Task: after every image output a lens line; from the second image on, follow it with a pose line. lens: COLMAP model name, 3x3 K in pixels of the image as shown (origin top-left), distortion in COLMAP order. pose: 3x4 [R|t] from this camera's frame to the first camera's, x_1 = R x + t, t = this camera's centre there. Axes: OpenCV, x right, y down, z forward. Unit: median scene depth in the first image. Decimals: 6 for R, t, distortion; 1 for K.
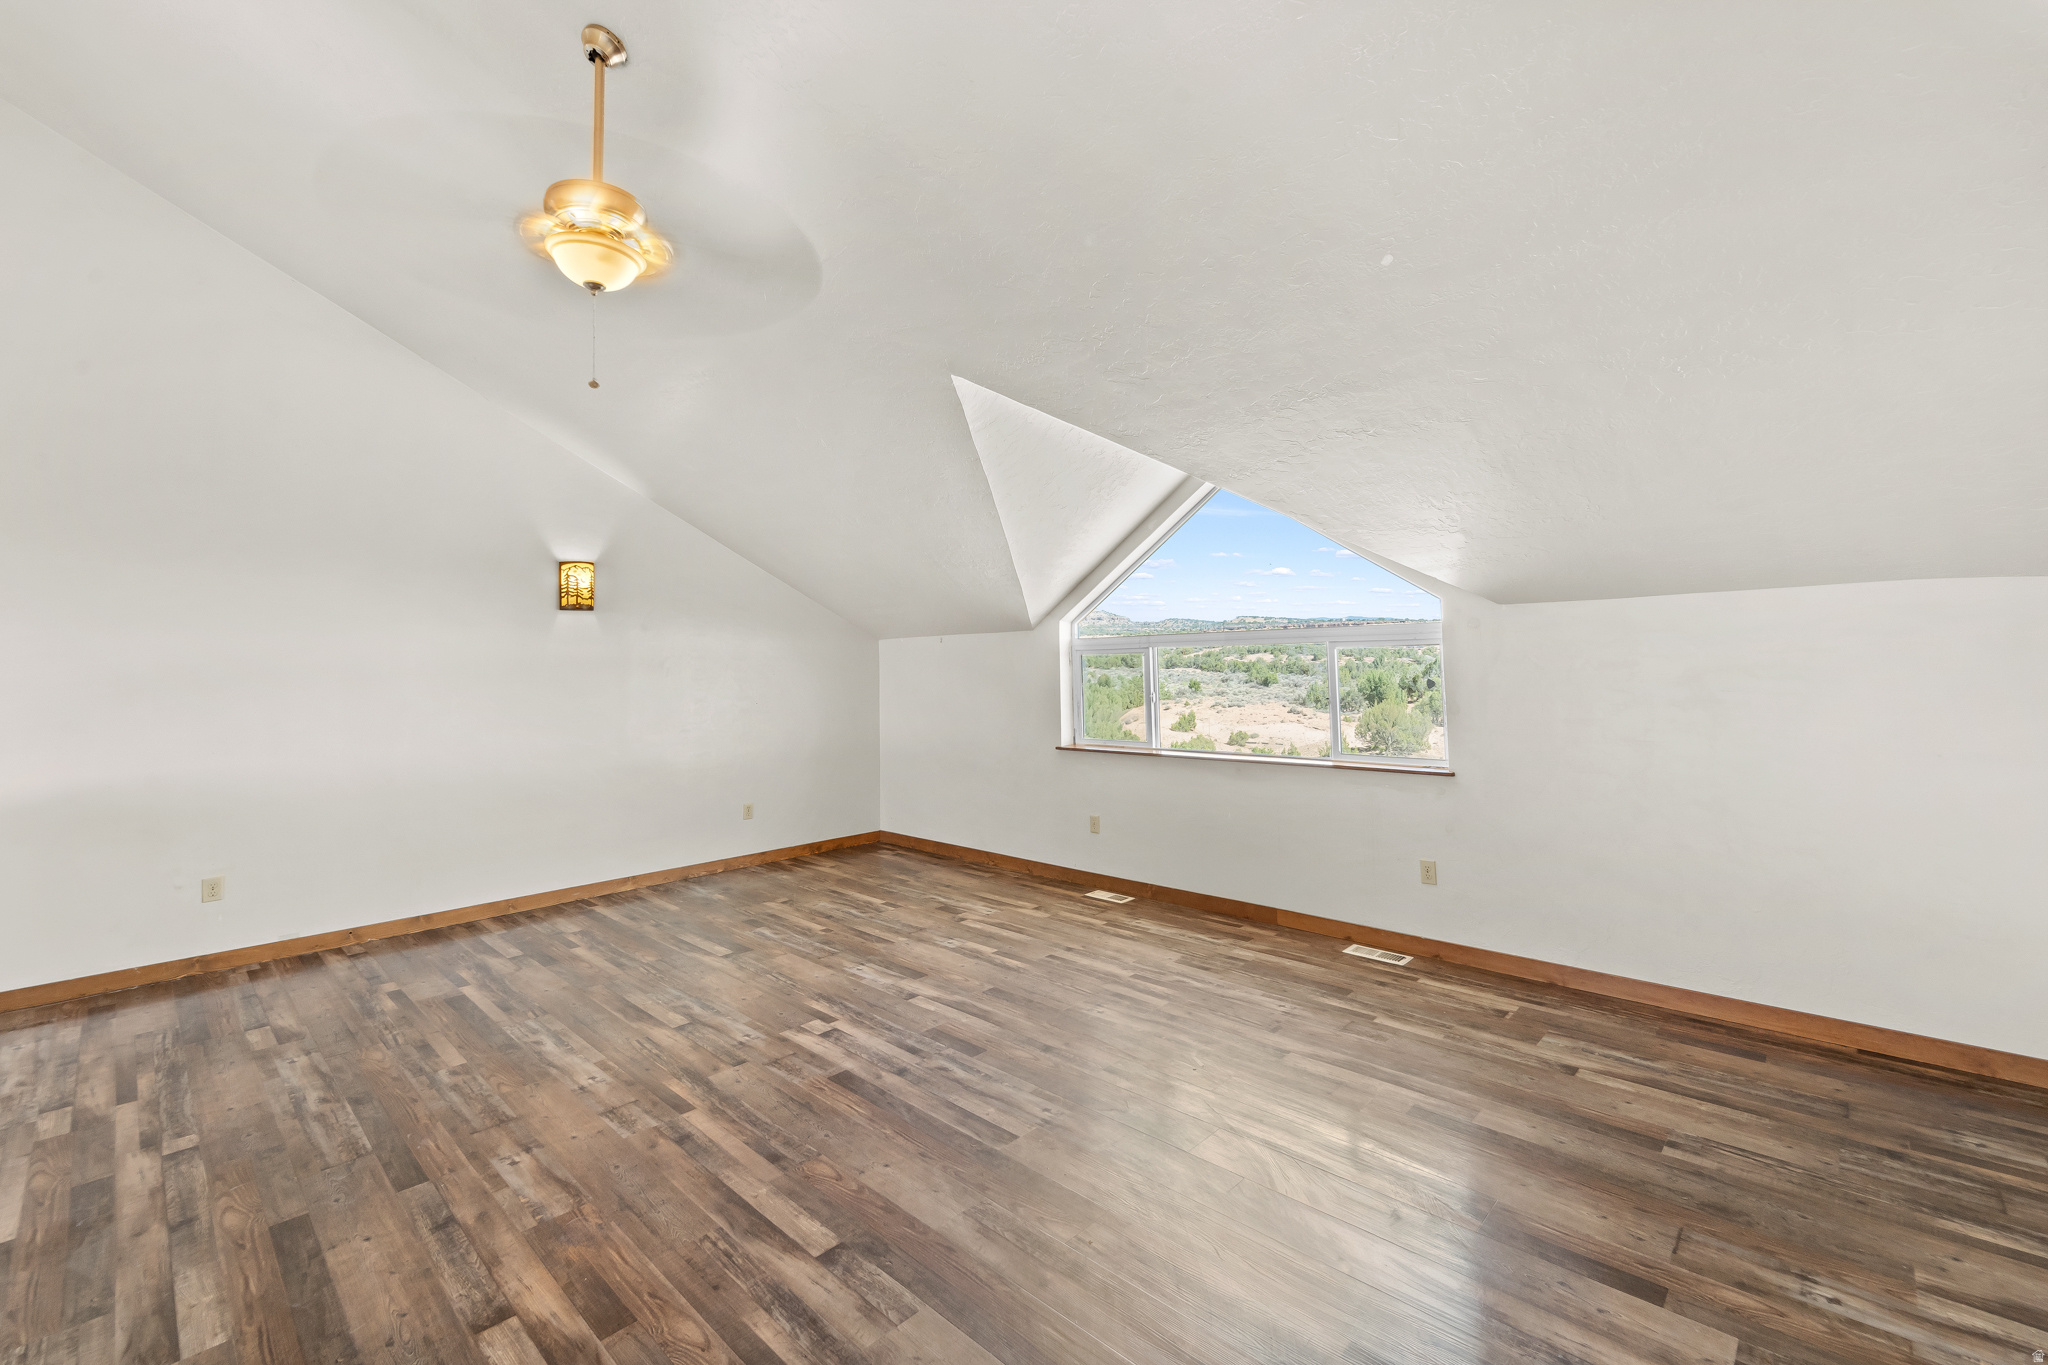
lens RADIAL K [[858.5, 0, 1026.5], [0, 858.5, 639.4], [0, 0, 1]] dist [0.003051, -0.002088]
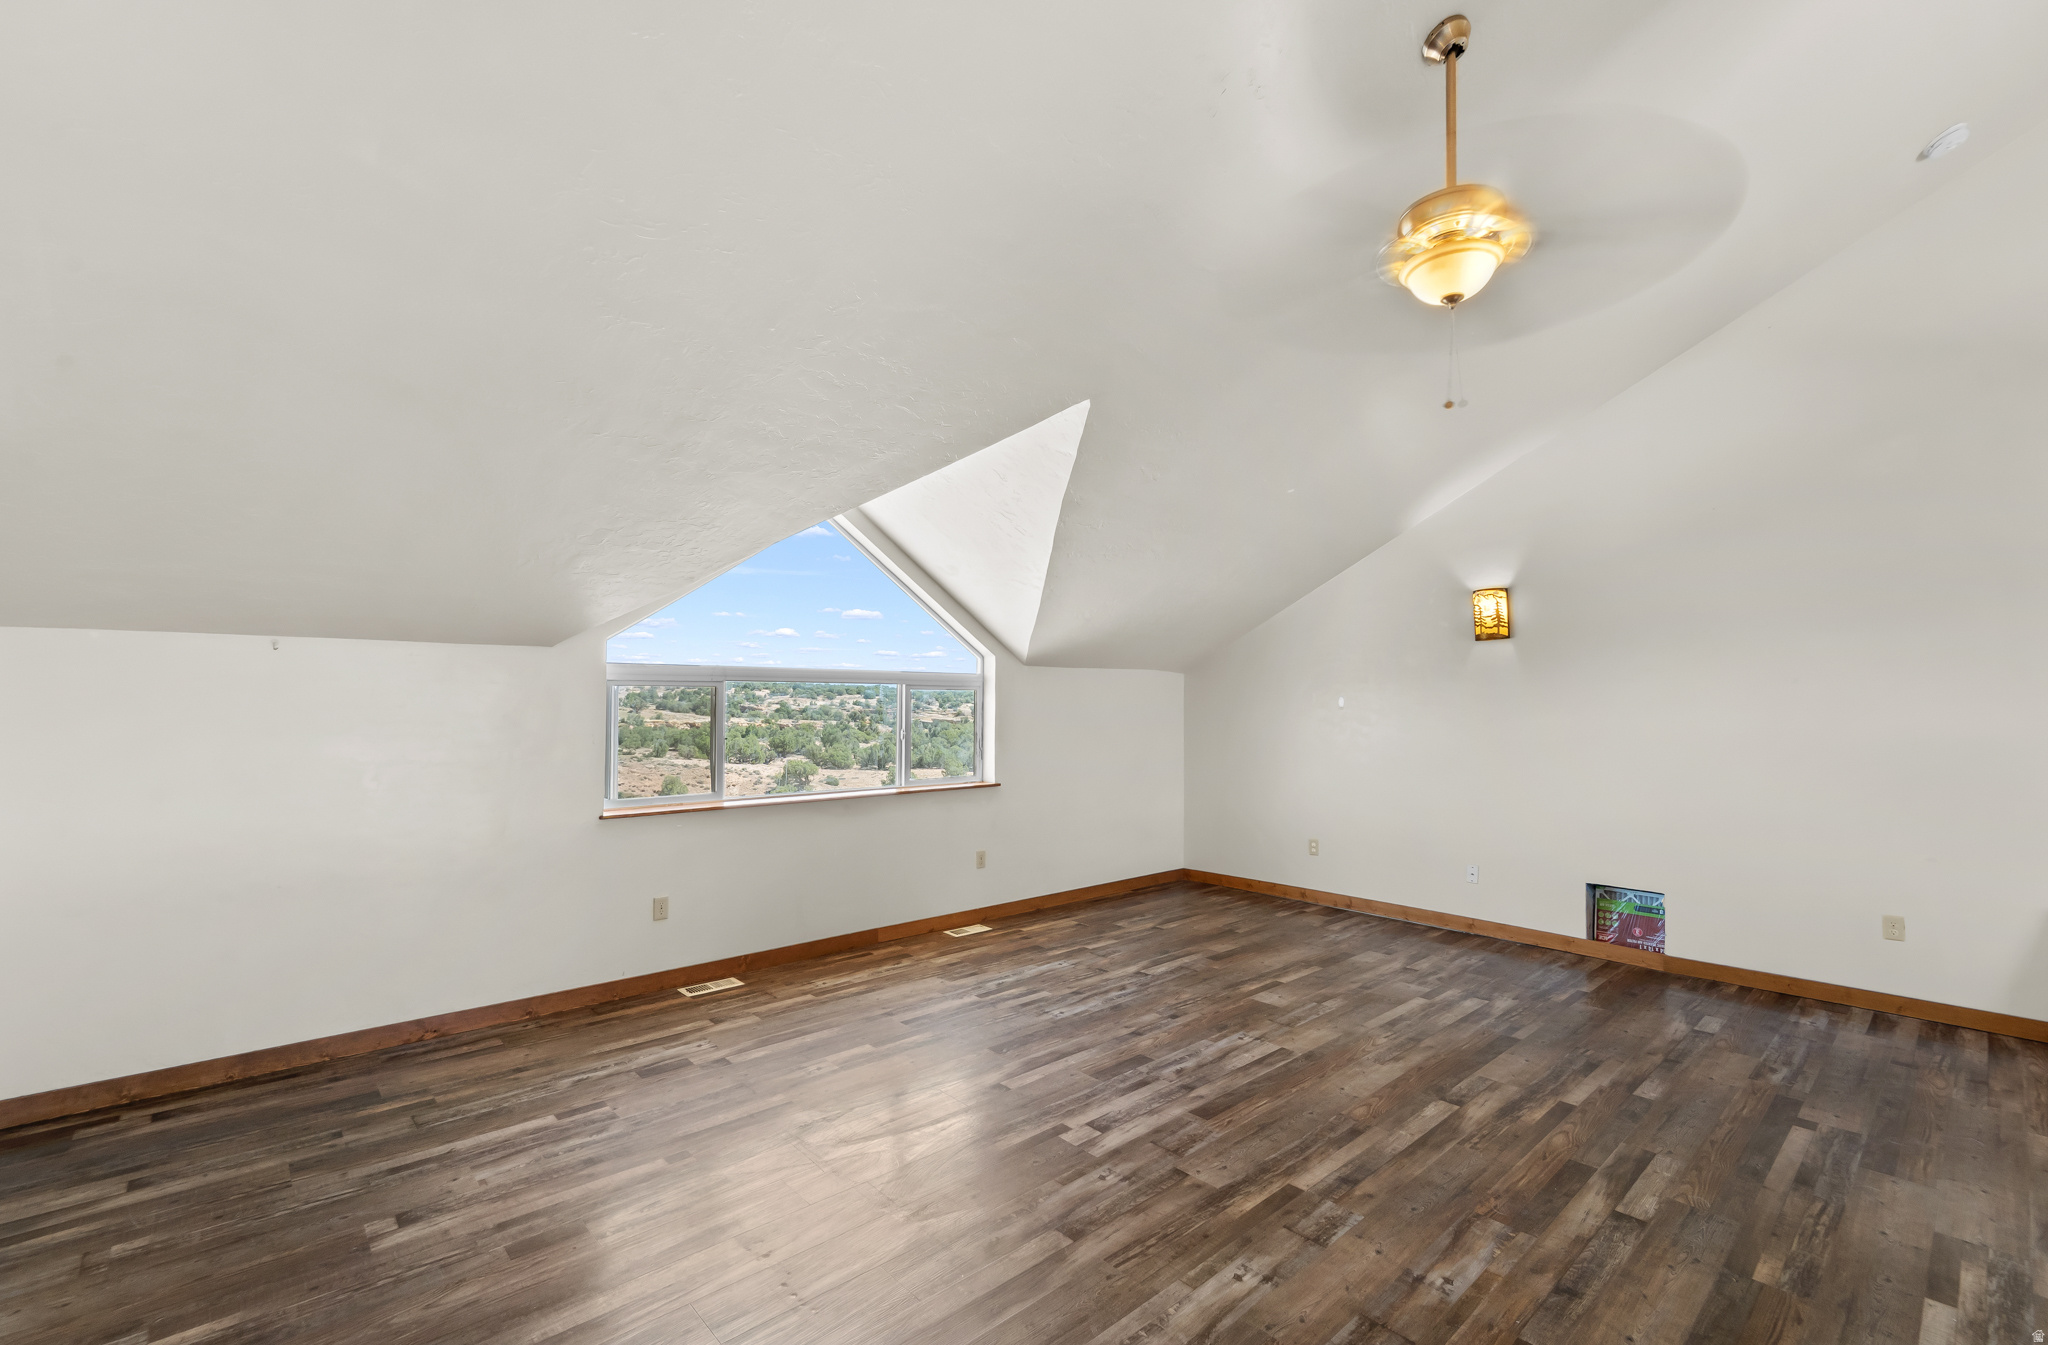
lens RADIAL K [[882.5, 0, 1024.5], [0, 882.5, 702.8], [0, 0, 1]] dist [0.000795, -0.001872]
pose [[0.078386, 0.013507, 0.996832, -1.199565], [-0.036339, 0.999282, -0.010683, 0.048966], [-0.996261, -0.035386, 0.078821, 1.089153]]
